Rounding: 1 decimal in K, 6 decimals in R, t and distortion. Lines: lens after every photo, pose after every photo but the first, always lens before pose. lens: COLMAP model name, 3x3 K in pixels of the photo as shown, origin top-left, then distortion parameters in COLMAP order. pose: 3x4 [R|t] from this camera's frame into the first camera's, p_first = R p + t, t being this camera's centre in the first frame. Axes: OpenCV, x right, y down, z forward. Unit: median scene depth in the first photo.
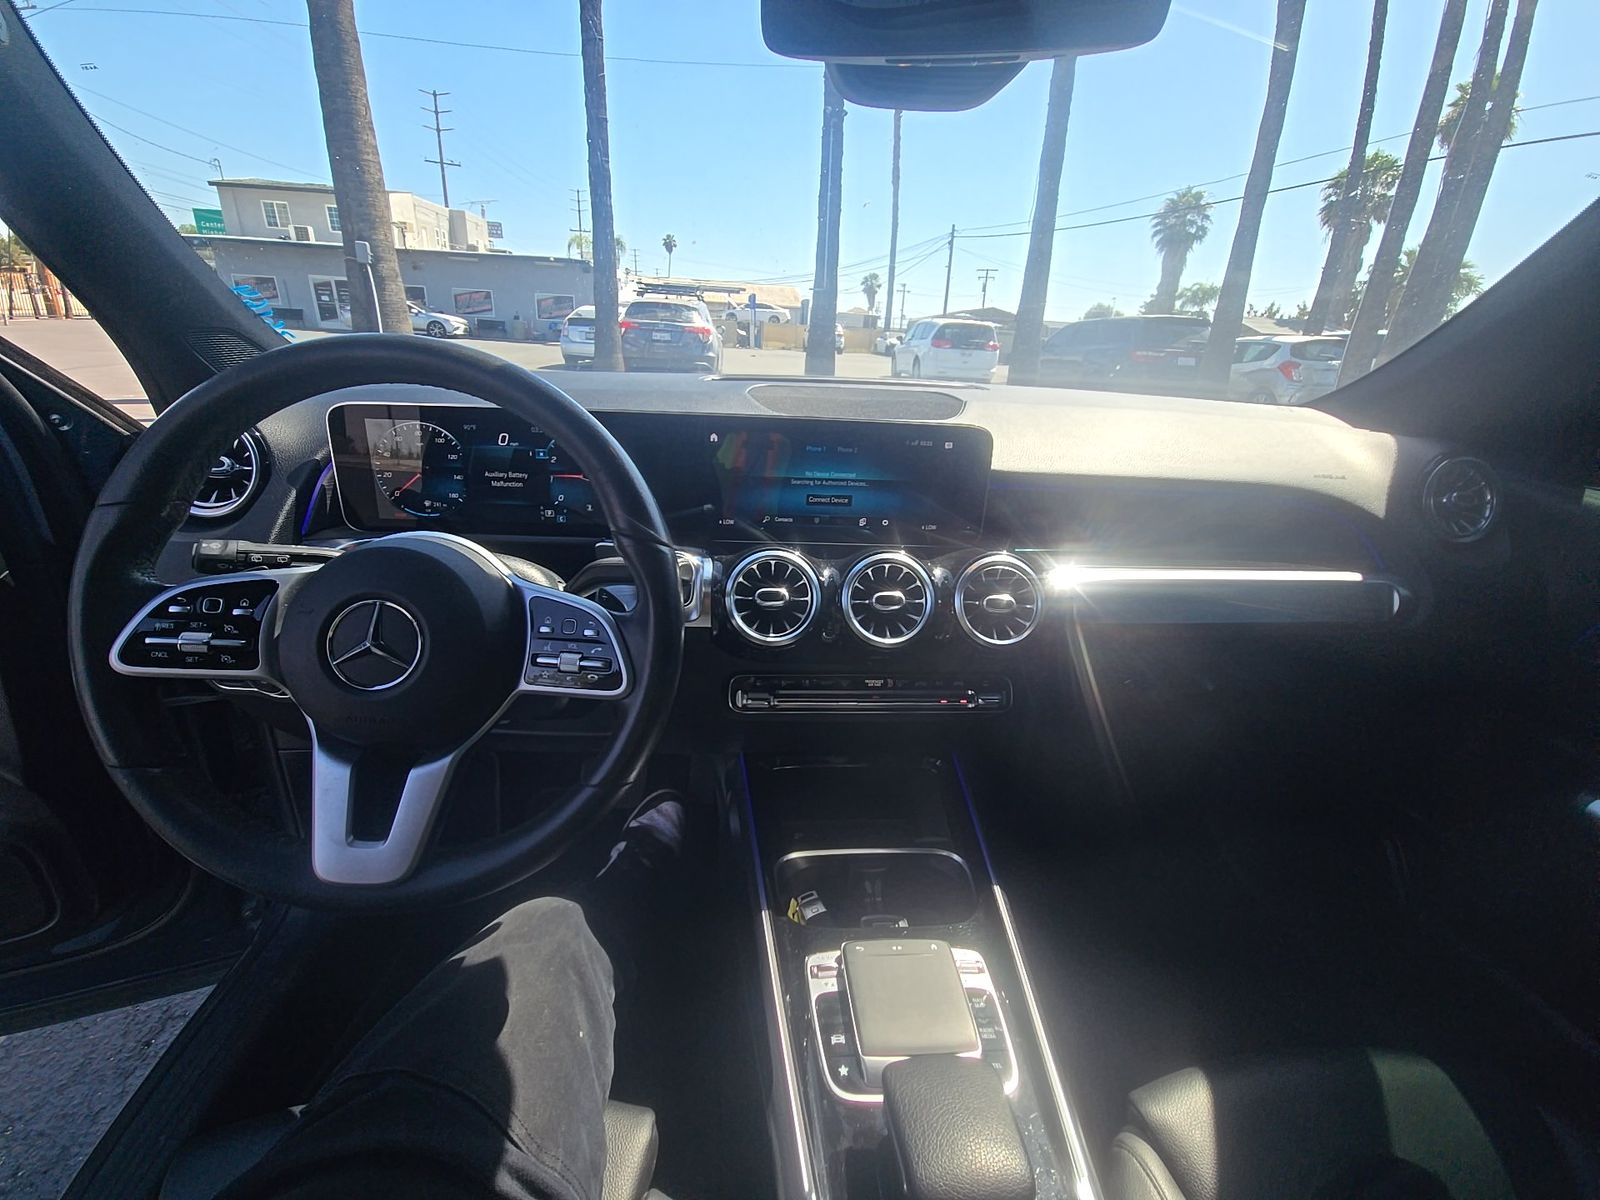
lens RADIAL K [[650.4, 0, 803.0], [0, 650.4, 590.7], [0, 0, 1]] dist [0.002878, -0.000727]
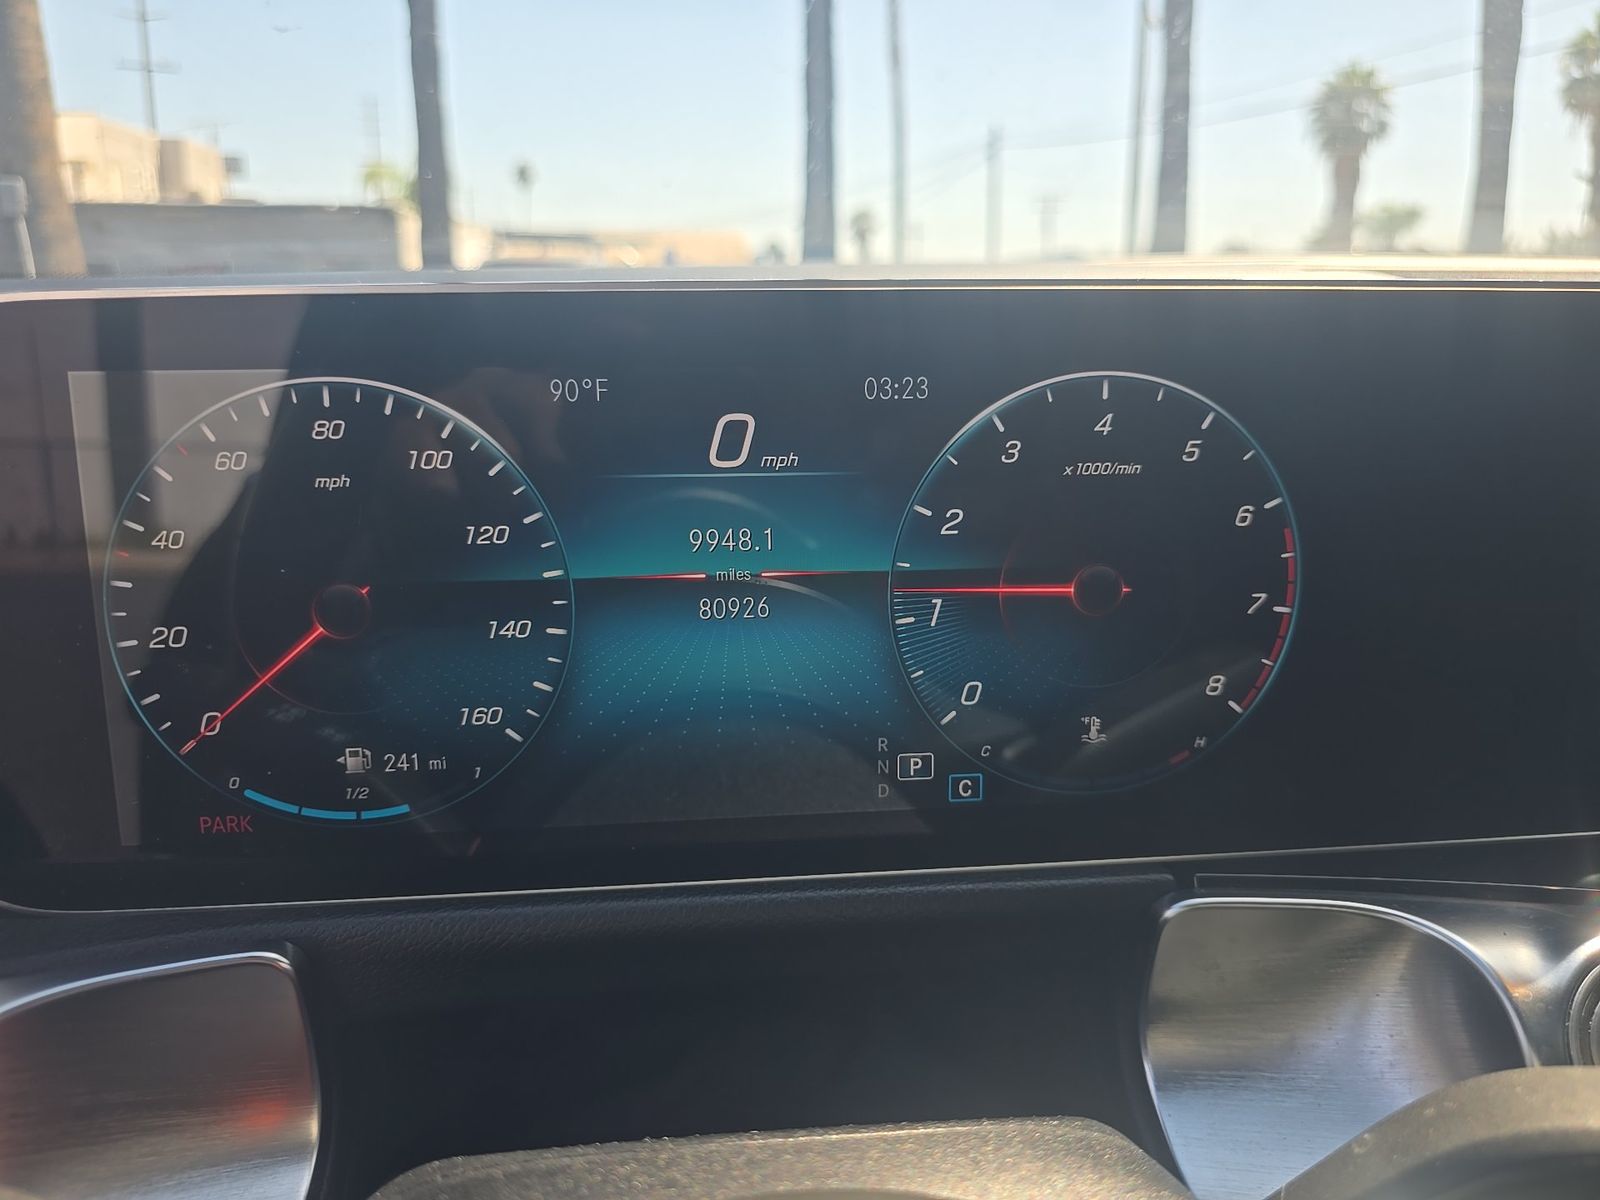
lens RADIAL K [[1096.4, 0, 813.8], [0, 1096.4, 589.8], [0, 0, 1]] dist [0.019028, -0.015585]
pose [[0.997374, -0.052877, 0.049482, -0.440992], [0.058692, 0.990472, -0.124581, -0.134561], [-0.042423, 0.127158, 0.990975, 0.632396]]
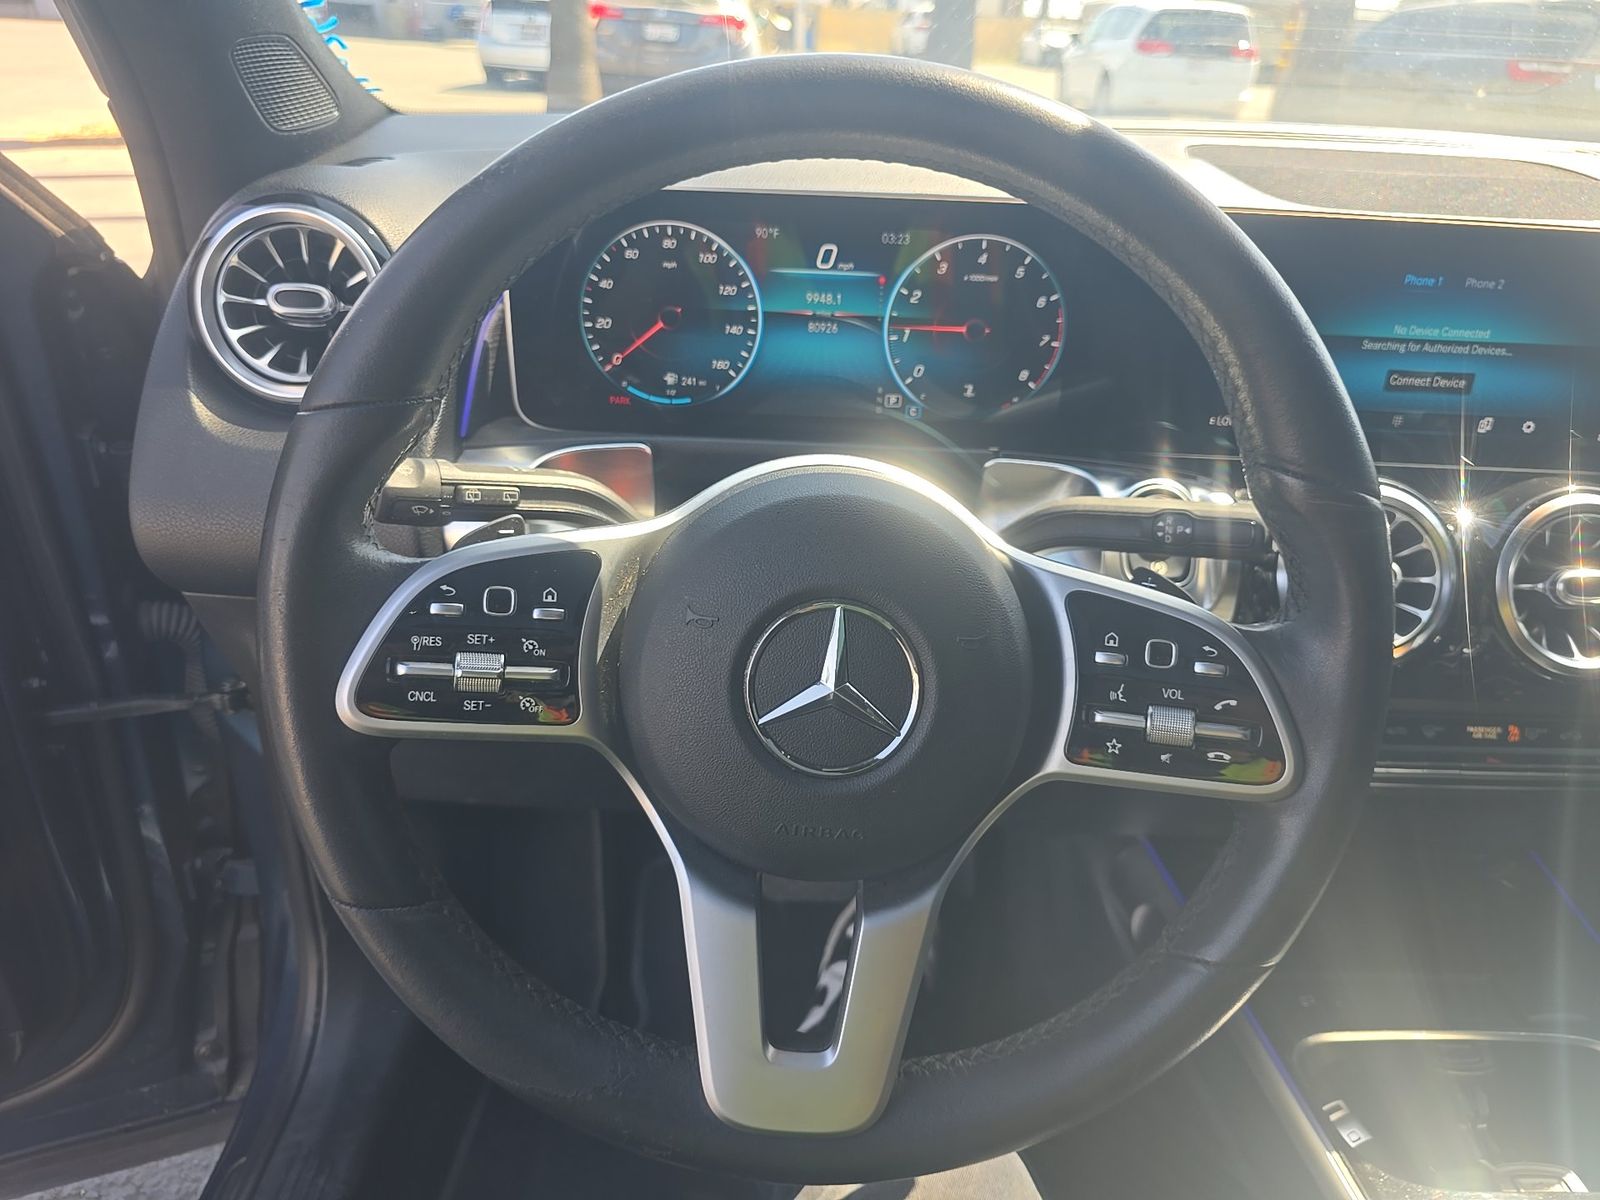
lens RADIAL K [[1096.4, 0, 802.5], [0, 1096.4, 594.4], [0, 0, 1]] dist [0.019028, -0.015585]
pose [[0.998804, 0.024492, -0.042323, -0.423688], [-0.020112, 0.994685, 0.100985, -0.051142], [0.044571, -0.100013, 0.993987, 0.096421]]
